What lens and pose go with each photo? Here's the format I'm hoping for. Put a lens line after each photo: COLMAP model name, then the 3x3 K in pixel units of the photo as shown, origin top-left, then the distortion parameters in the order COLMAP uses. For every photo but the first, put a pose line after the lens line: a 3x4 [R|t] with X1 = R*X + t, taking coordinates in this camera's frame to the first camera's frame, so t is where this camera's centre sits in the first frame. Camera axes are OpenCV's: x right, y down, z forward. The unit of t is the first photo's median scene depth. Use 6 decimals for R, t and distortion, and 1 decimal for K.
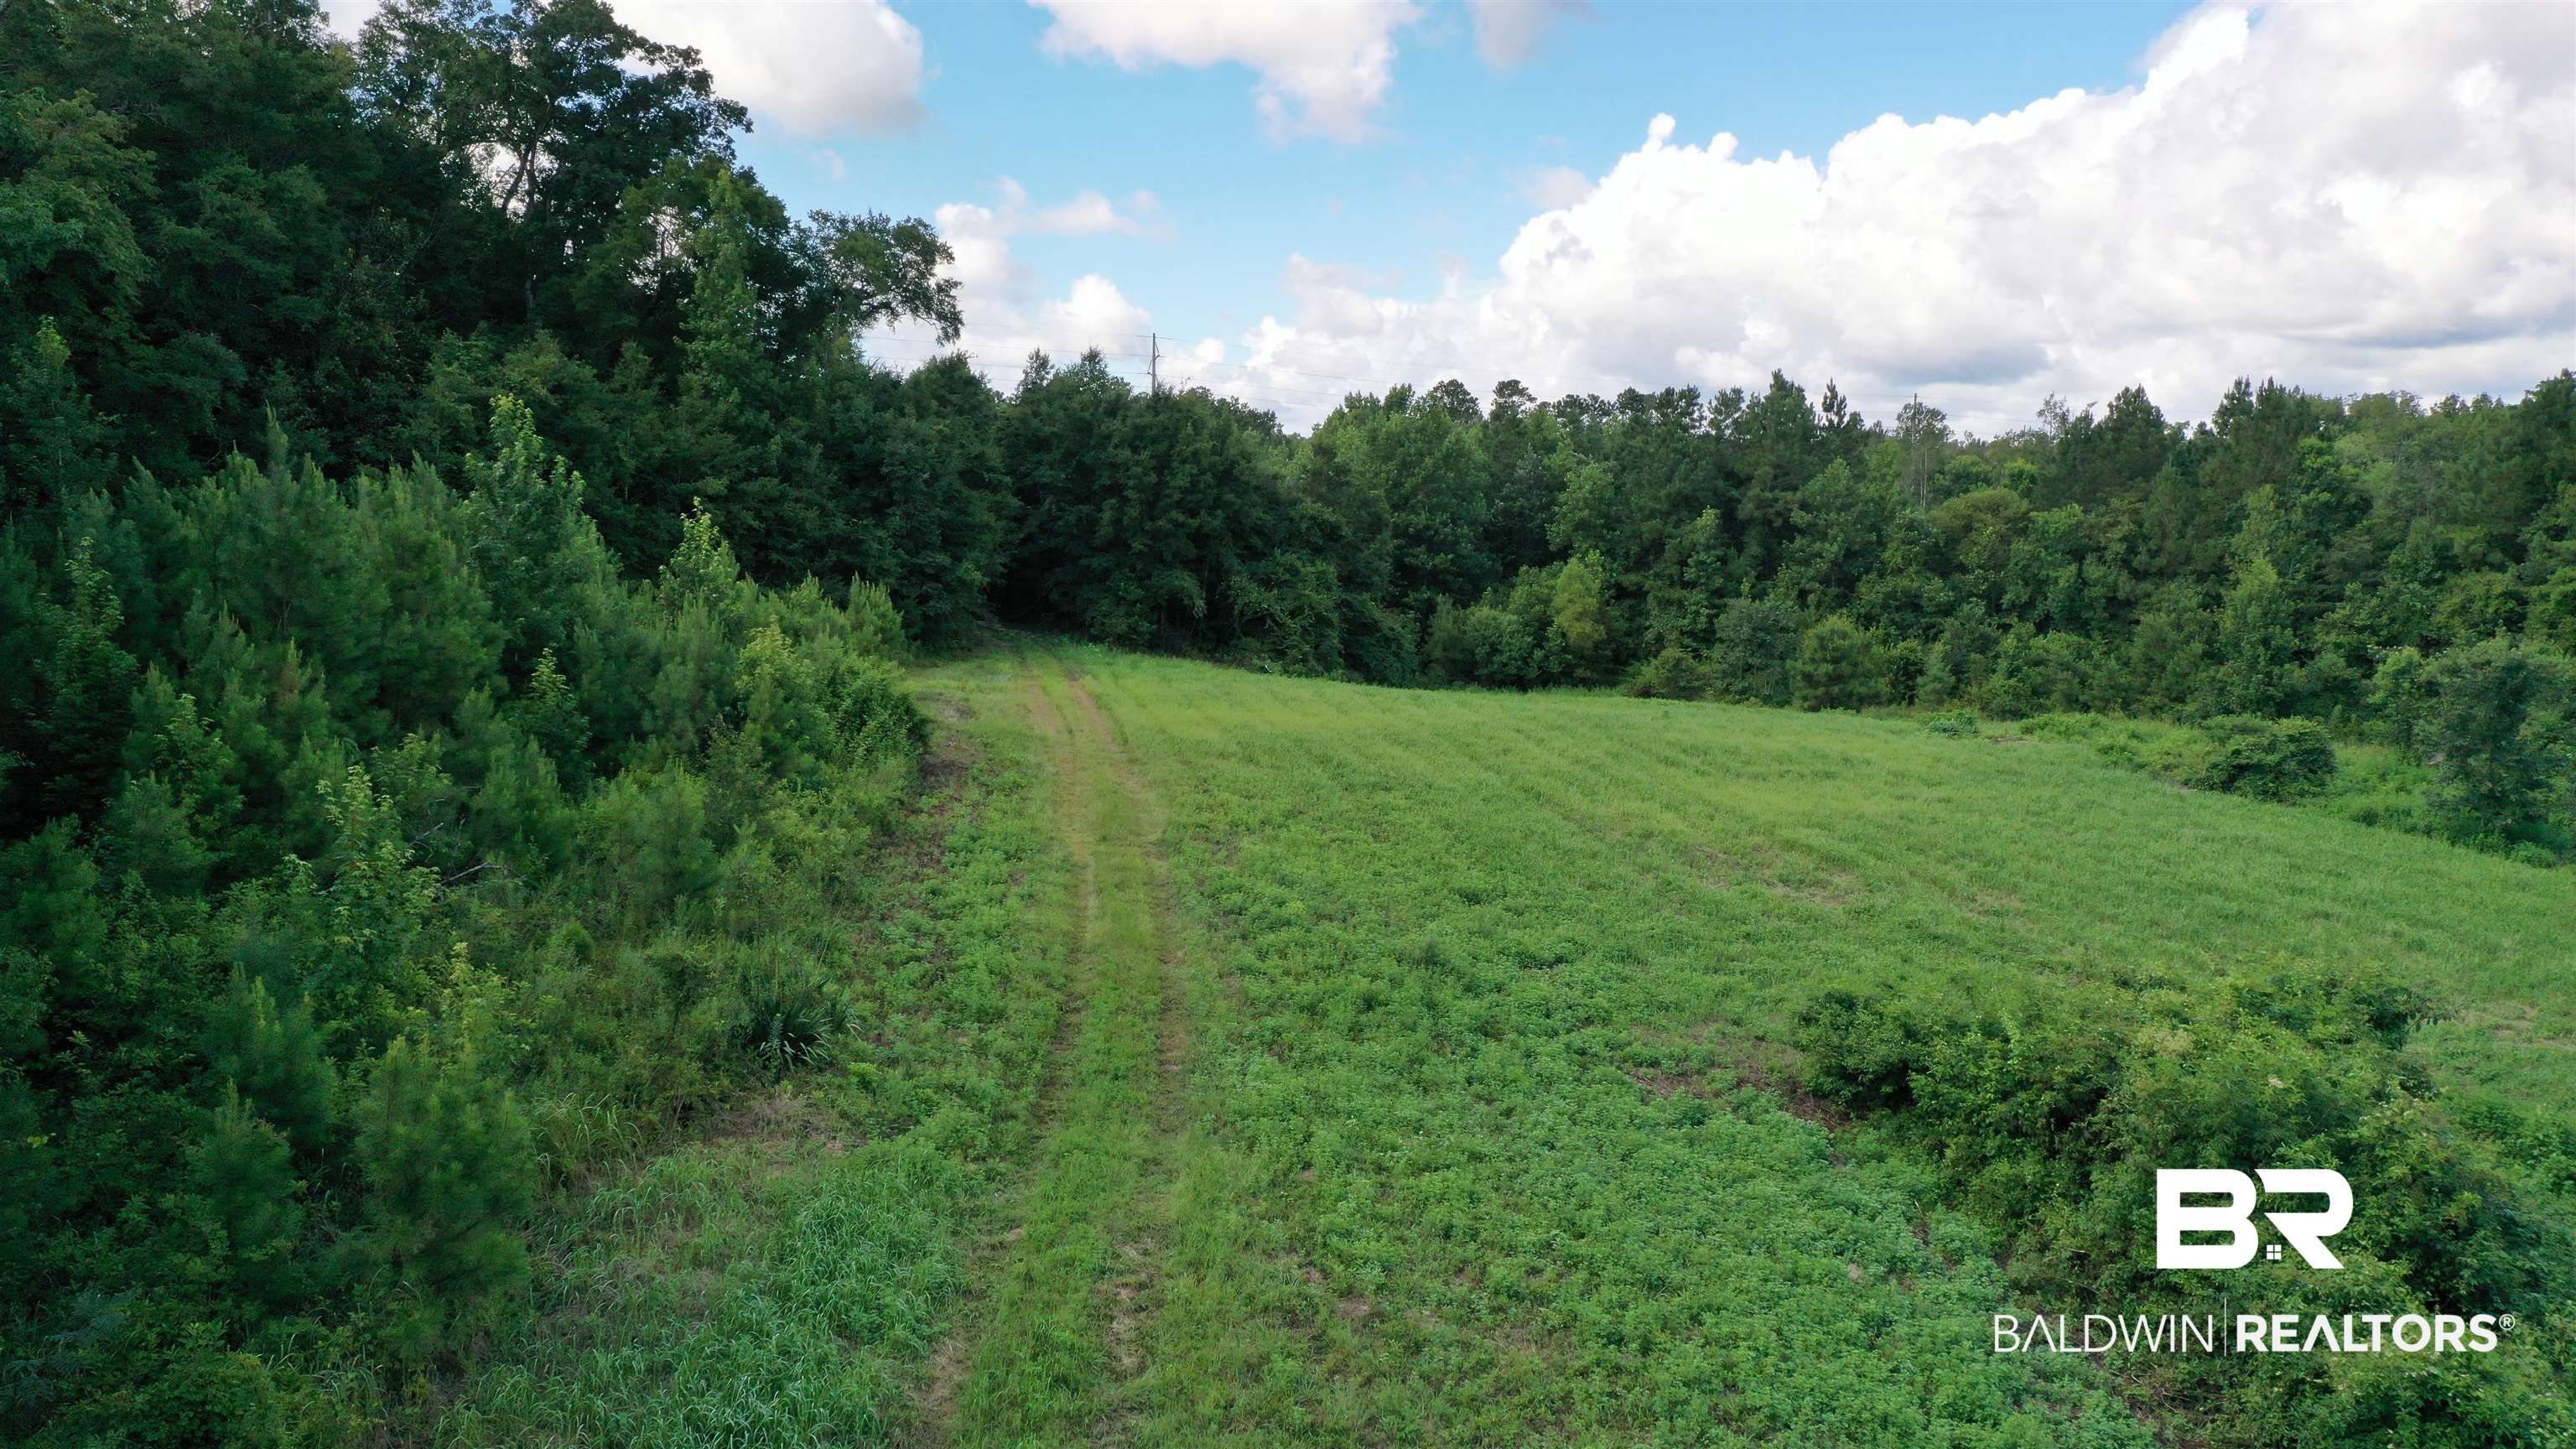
lens RADIAL K [[2025.5, 0, 1287.5], [0, 2025.5, 722.2], [0, 0, 1]] dist [0.016391, 0.012883]
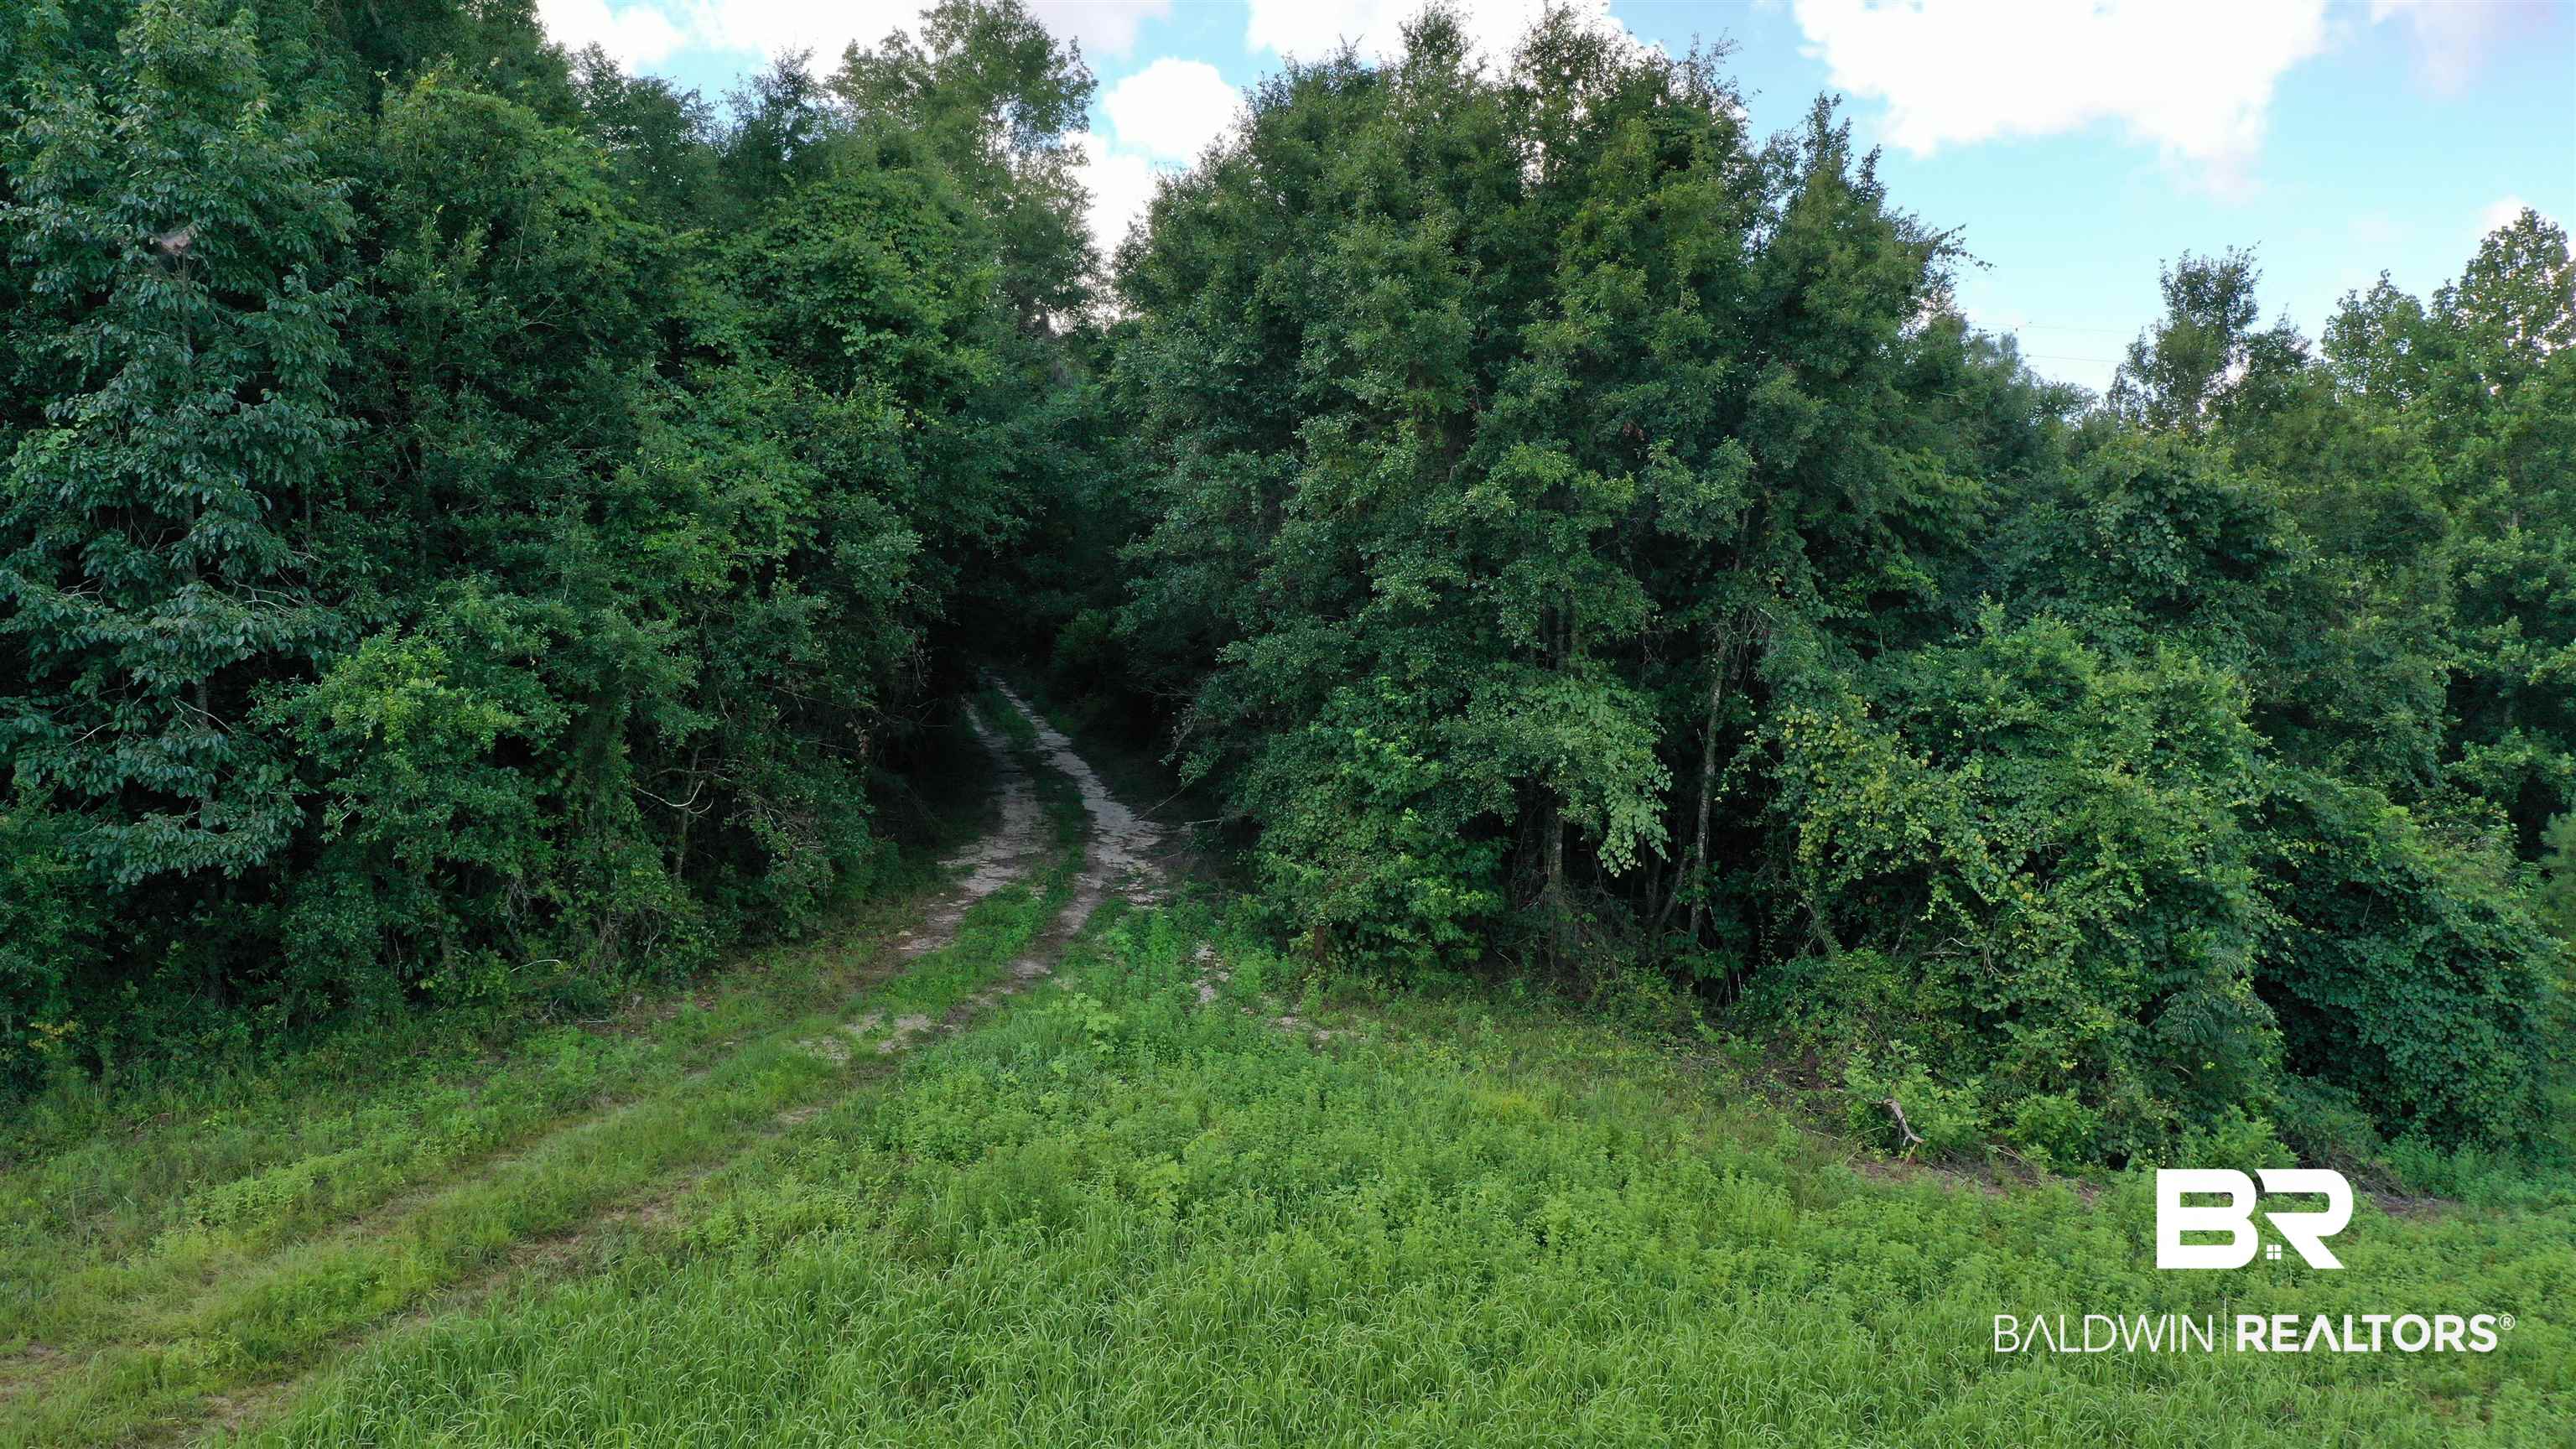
lens RADIAL K [[2025.5, 0, 1298.4], [0, 2025.5, 723.4], [0, 0, 1]] dist [0.016391, 0.012883]
pose [[0.918743, 0.014364, -0.394594, 0.016053], [-0.035591, 0.998283, -0.046528, -0.055844], [0.393248, 0.056791, 0.917677, 0.741906]]
